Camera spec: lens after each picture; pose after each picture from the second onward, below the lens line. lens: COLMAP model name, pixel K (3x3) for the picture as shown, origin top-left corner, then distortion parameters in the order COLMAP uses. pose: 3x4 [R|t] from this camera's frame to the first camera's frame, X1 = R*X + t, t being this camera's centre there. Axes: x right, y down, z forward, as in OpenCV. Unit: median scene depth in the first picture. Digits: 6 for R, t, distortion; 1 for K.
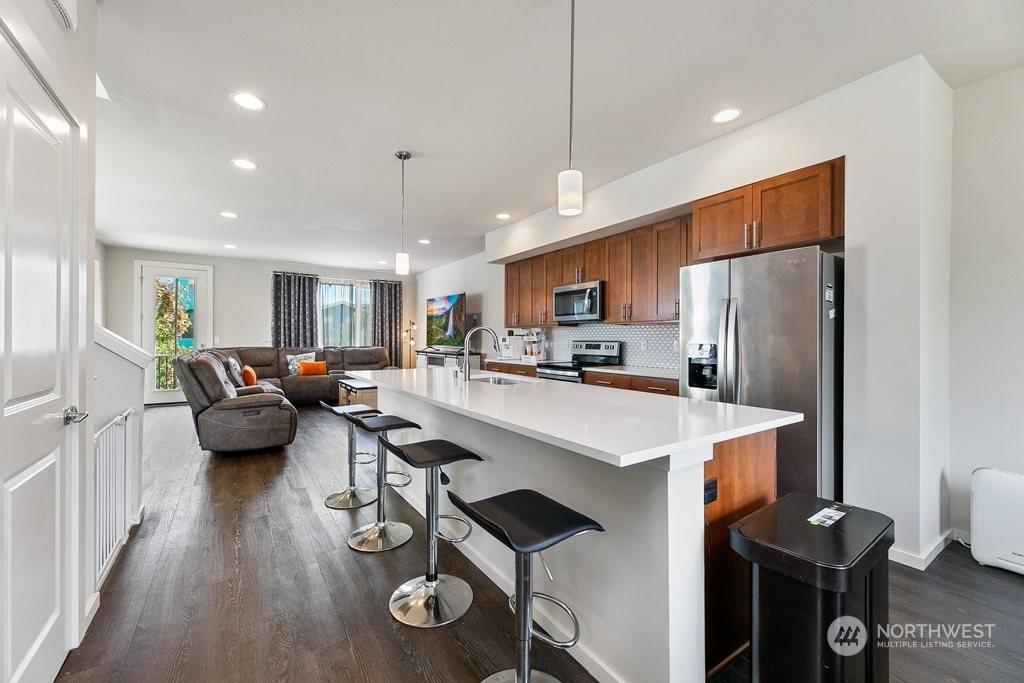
lens RADIAL K [[414.2, 0, 511.8], [0, 414.2, 339.9], [0, 0, 1]] dist [-0.000566, 0.000427]
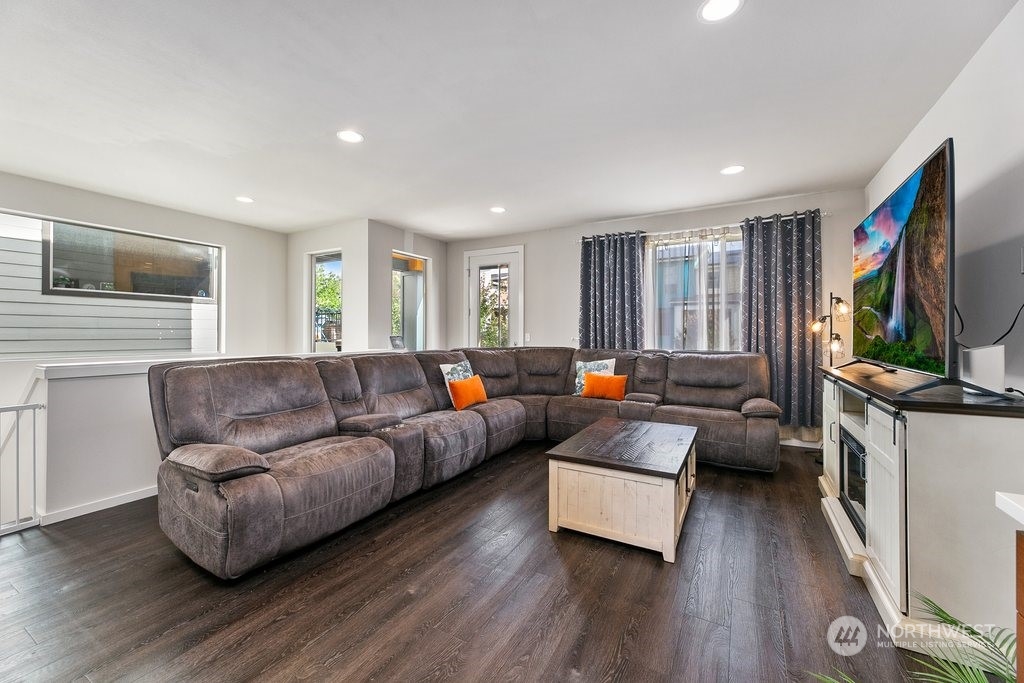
lens RADIAL K [[414.2, 0, 504.5], [0, 414.2, 331.3], [0, 0, 1]] dist [-0.000566, 0.000427]
pose [[0.434798, -0.003430, -0.900522, -0.011485], [-0.008233, 0.999936, -0.007783, -0.003690], [0.900490, 0.010798, 0.434742, 0.588074]]
